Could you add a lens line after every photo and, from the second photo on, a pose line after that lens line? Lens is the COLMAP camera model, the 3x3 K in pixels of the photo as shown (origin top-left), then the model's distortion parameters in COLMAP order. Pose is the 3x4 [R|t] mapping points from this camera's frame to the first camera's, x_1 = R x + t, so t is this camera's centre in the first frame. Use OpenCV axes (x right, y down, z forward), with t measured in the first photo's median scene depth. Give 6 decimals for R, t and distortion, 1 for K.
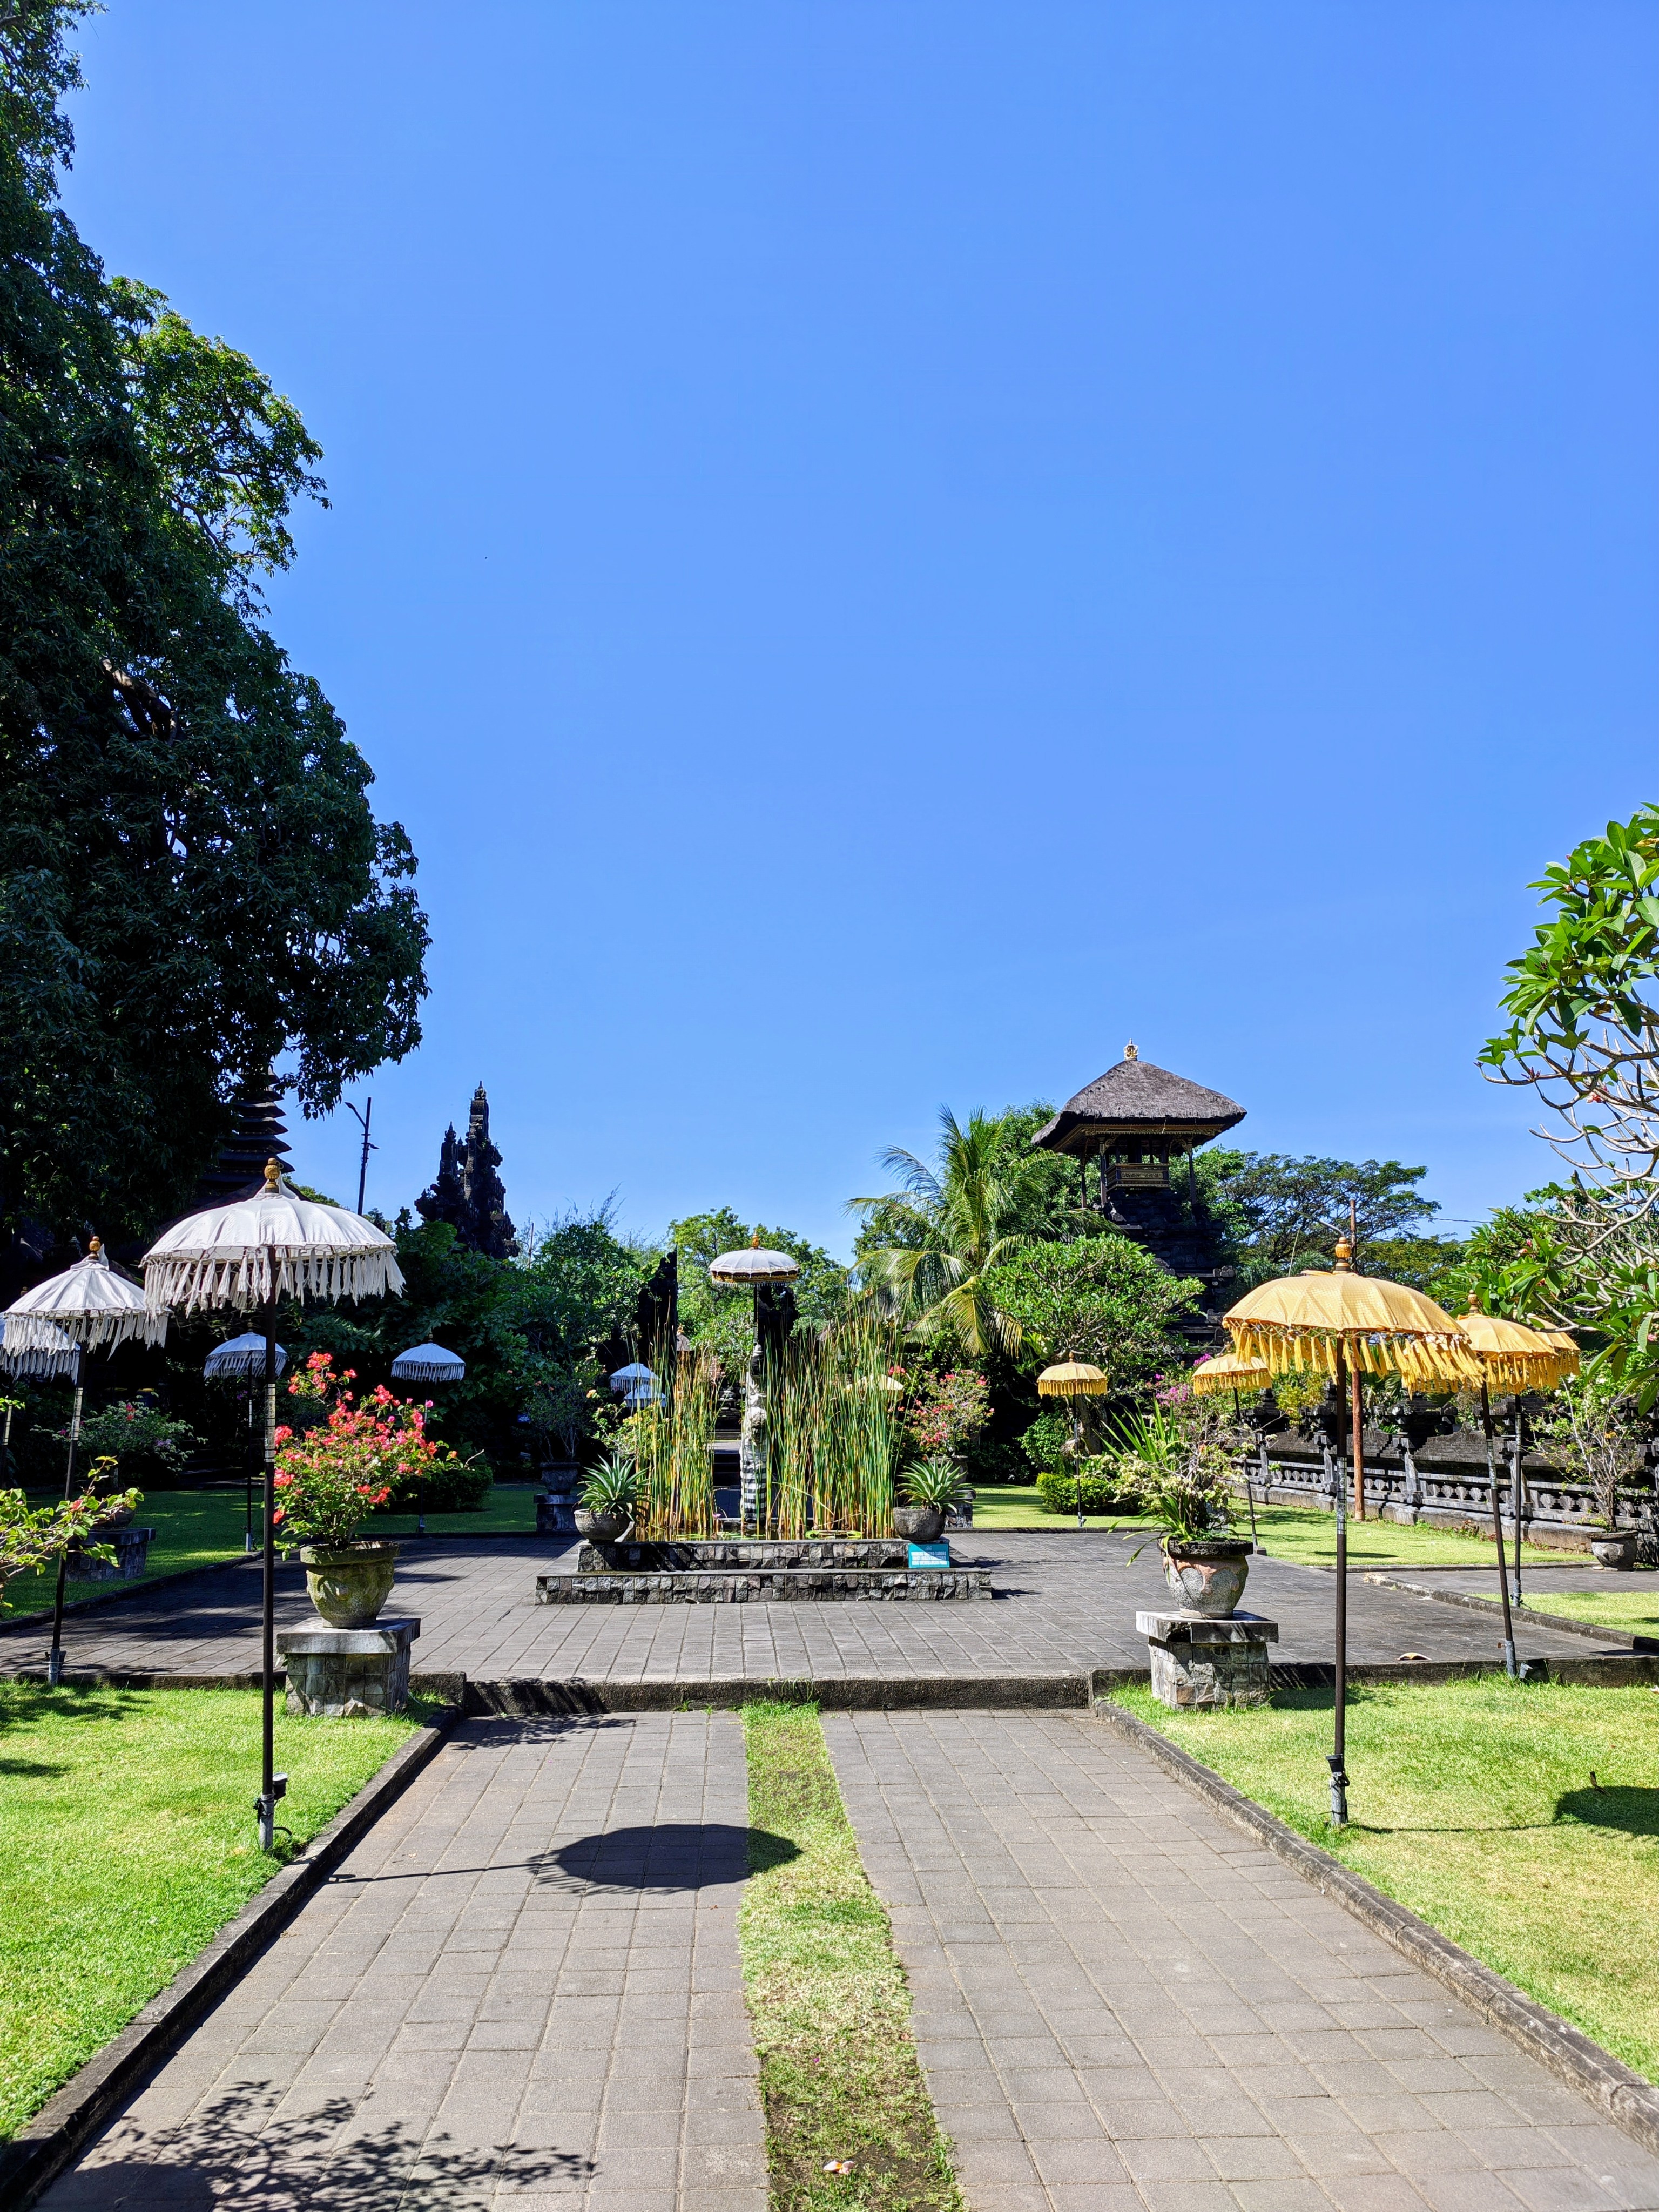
lens RADIAL K [[1537.2, 0, 799.6], [0, 1537.2, 1066.9], [0, 0, 1]] dist [0.082713, -0.165224]
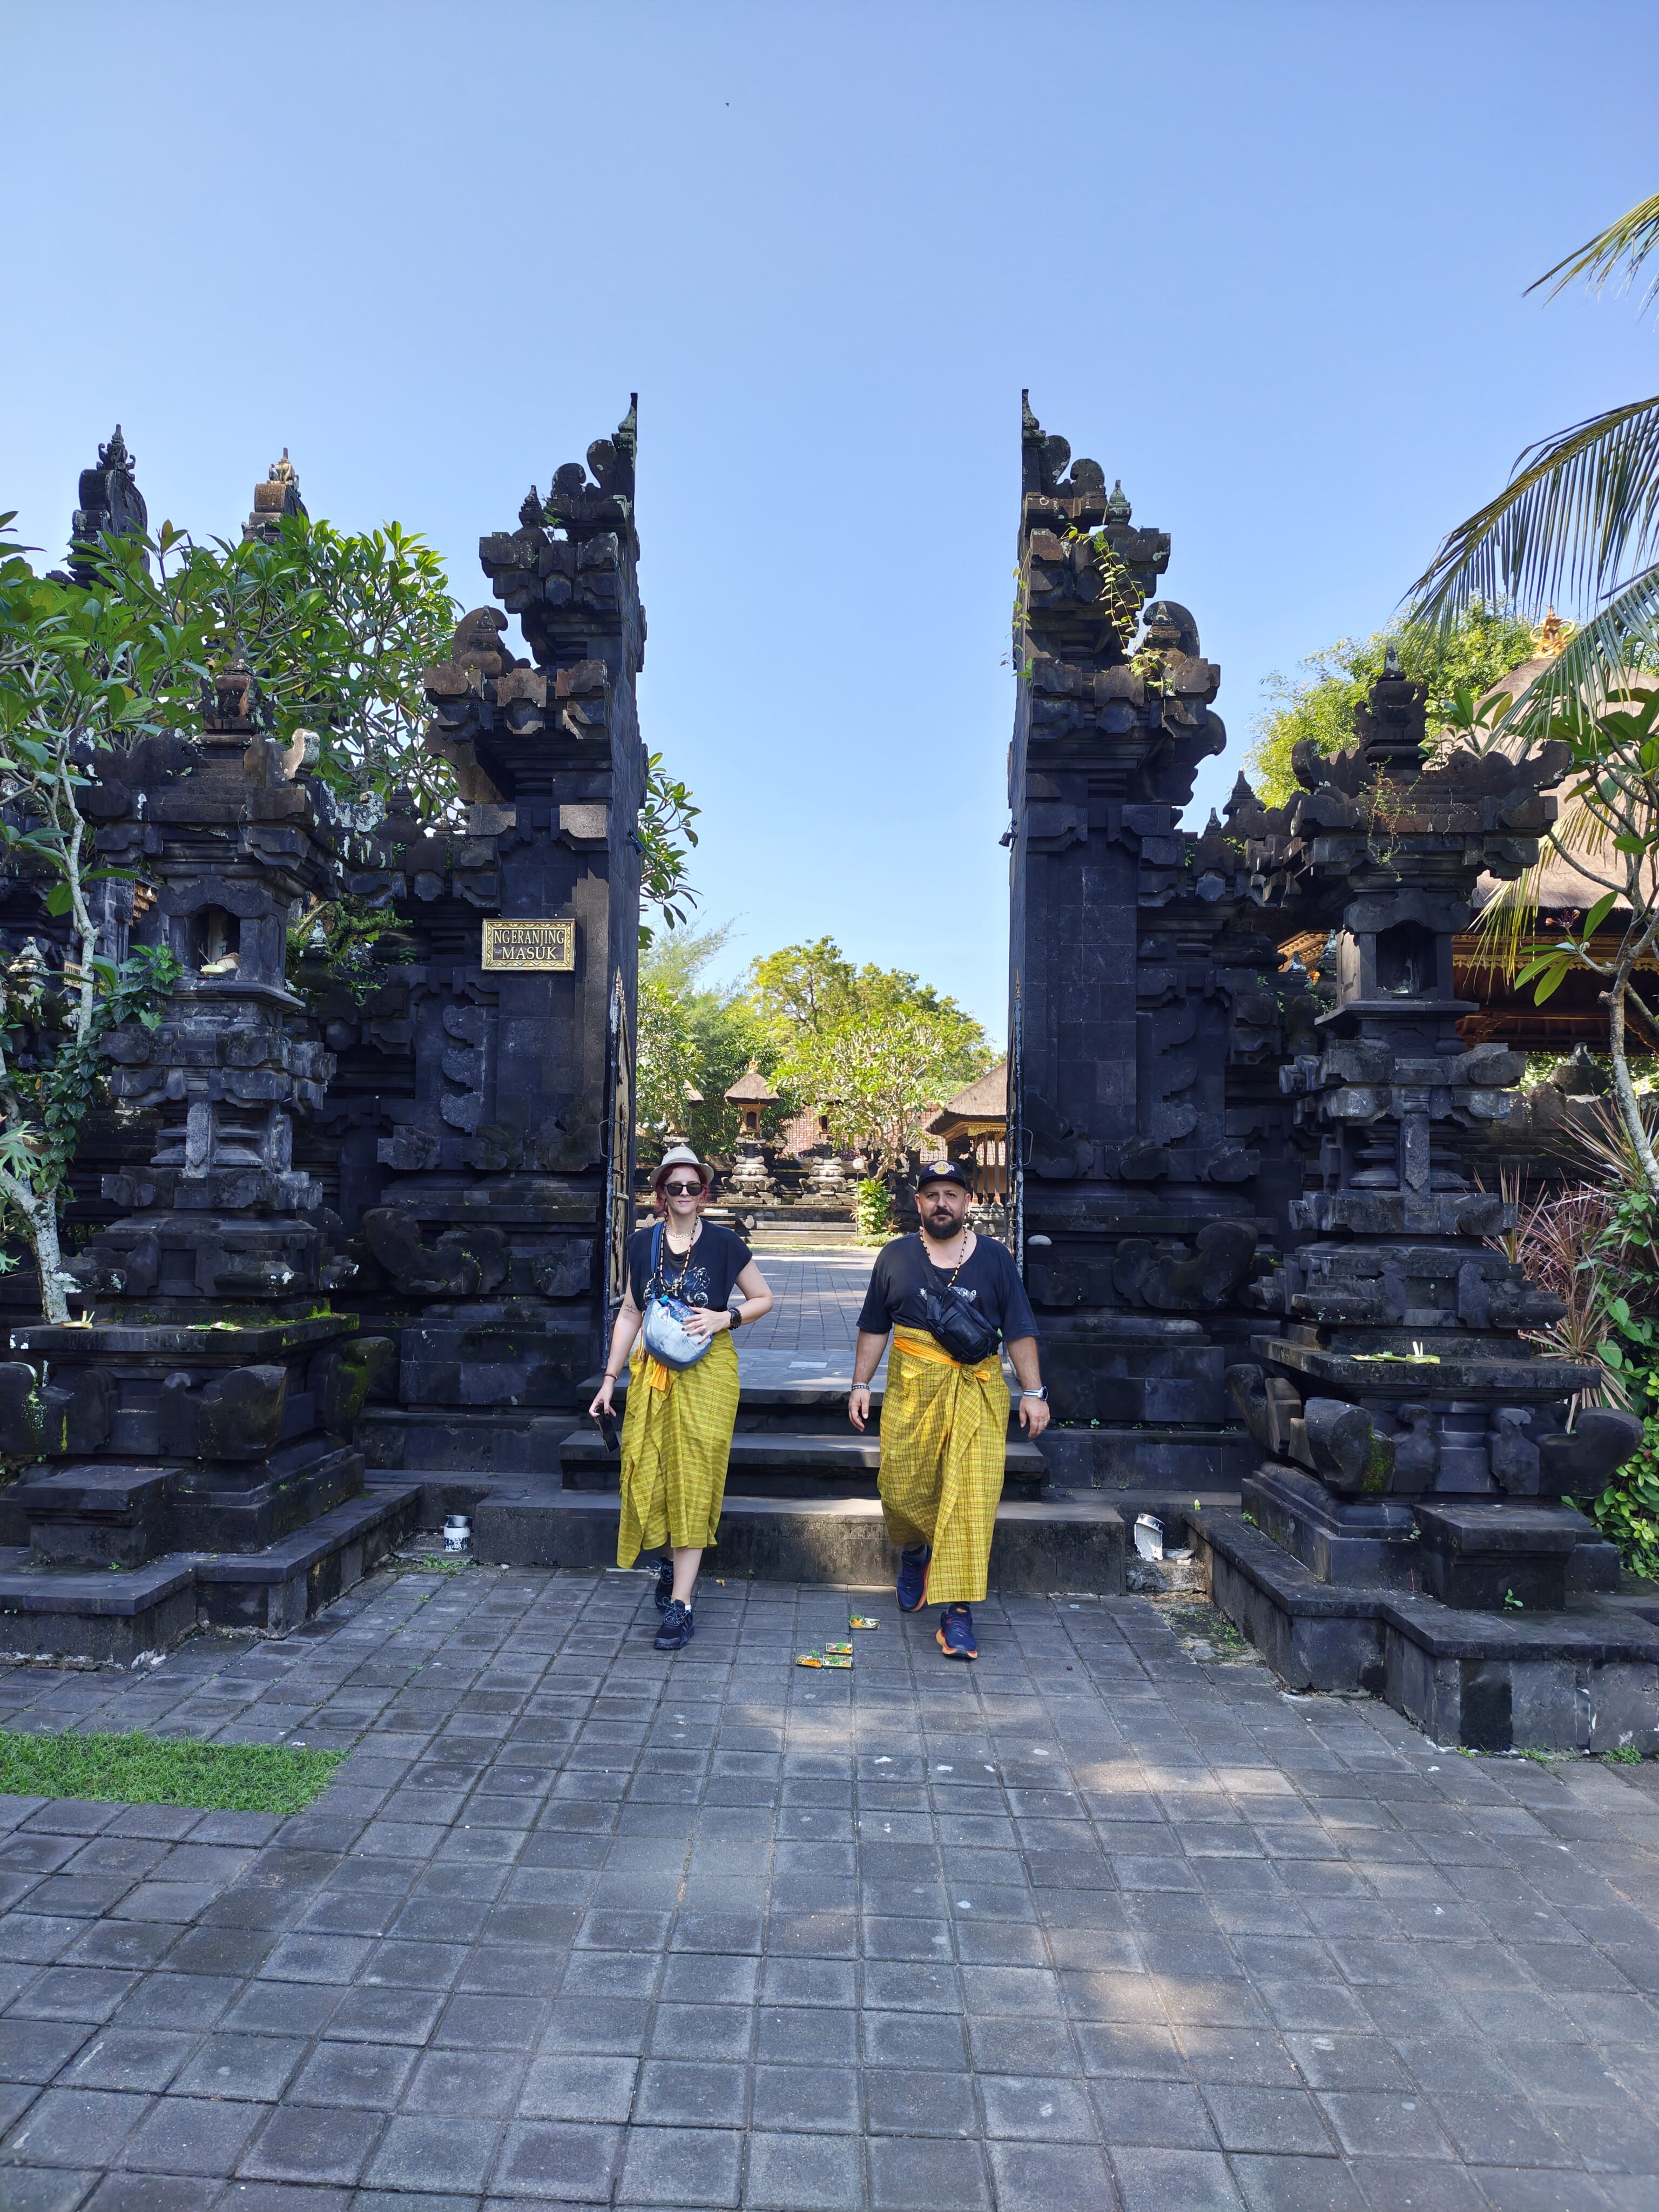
lens RADIAL K [[1528.9, 0, 795.4], [0, 1528.9, 1106.2], [0, 0, 1]] dist [0.064265, -0.139470]
pose [[0.997749, 0.017275, -0.064791, -0.071240], [-0.006919, 0.987611, 0.156771, 0.296542], [0.066697, -0.155970, 0.985507, 1.303390]]
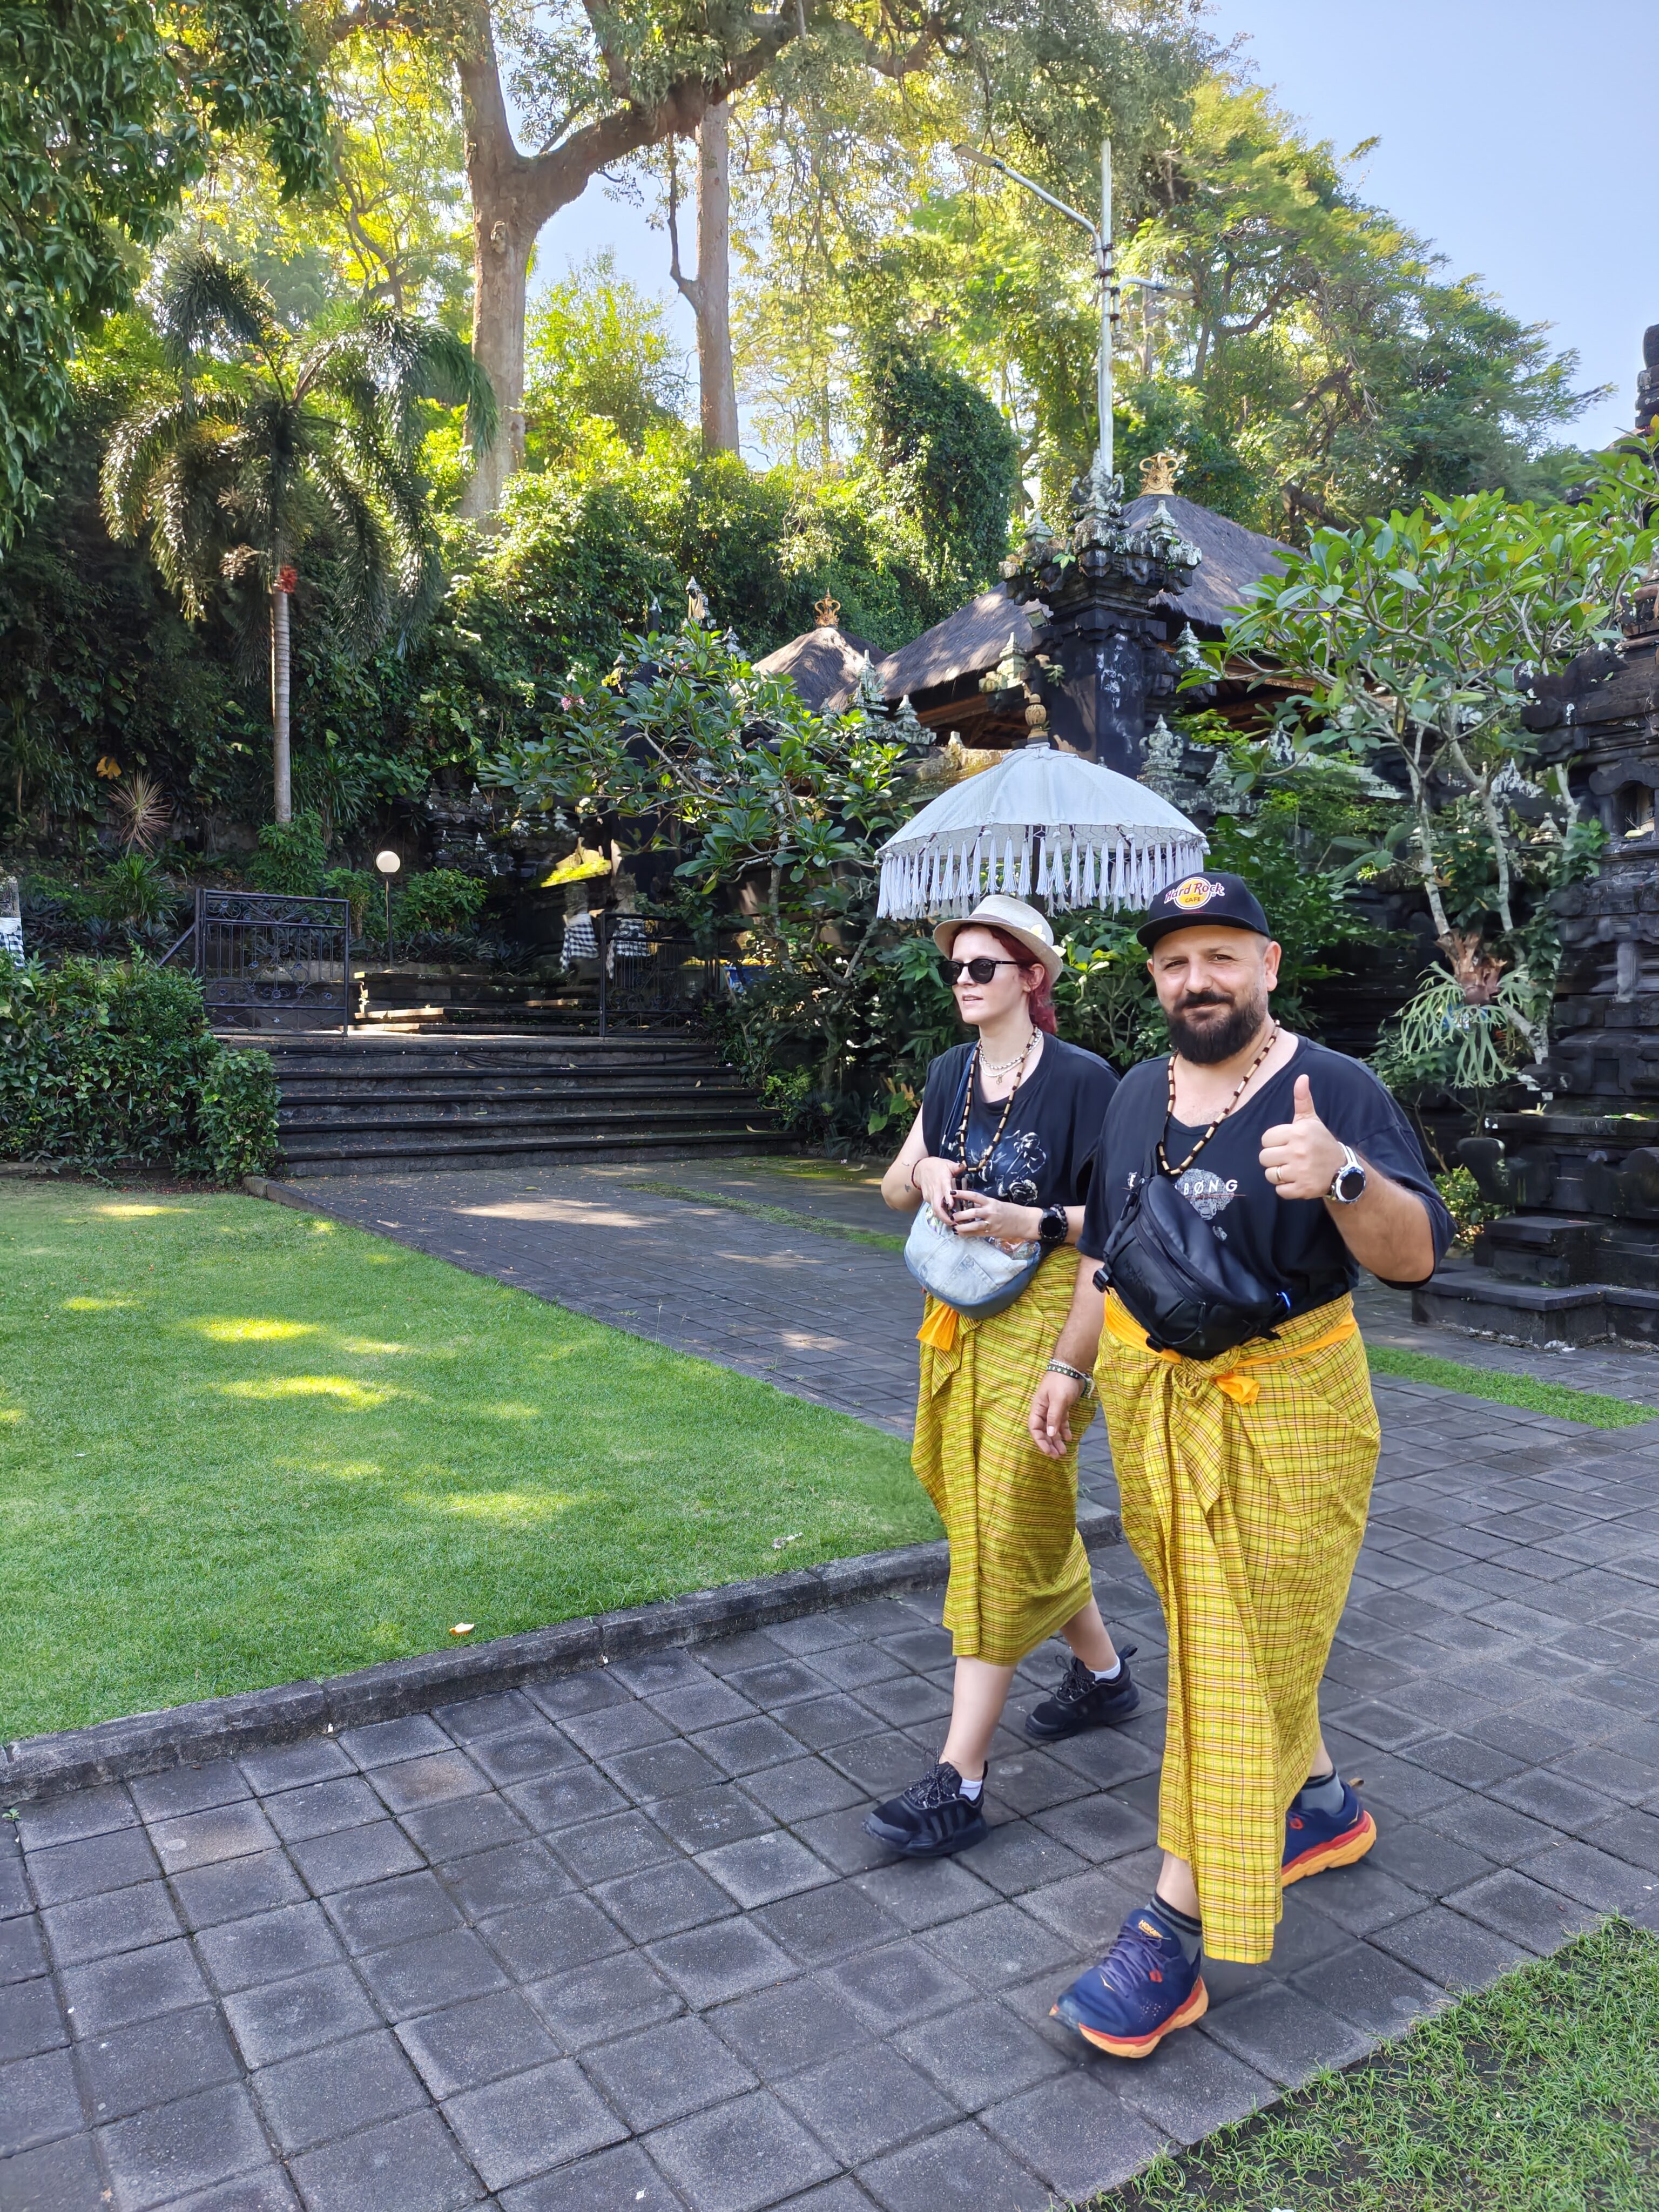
lens RADIAL K [[1569.1, 0, 825.8], [0, 1569.1, 1096.0], [0, 0, 1]] dist [0.074798, -0.148414]
pose [[0.511392, 0.037446, -0.858531, 0.014463], [0.185559, 0.970670, 0.152867, 0.286228], [0.839075, -0.237483, 0.489444, 1.238857]]
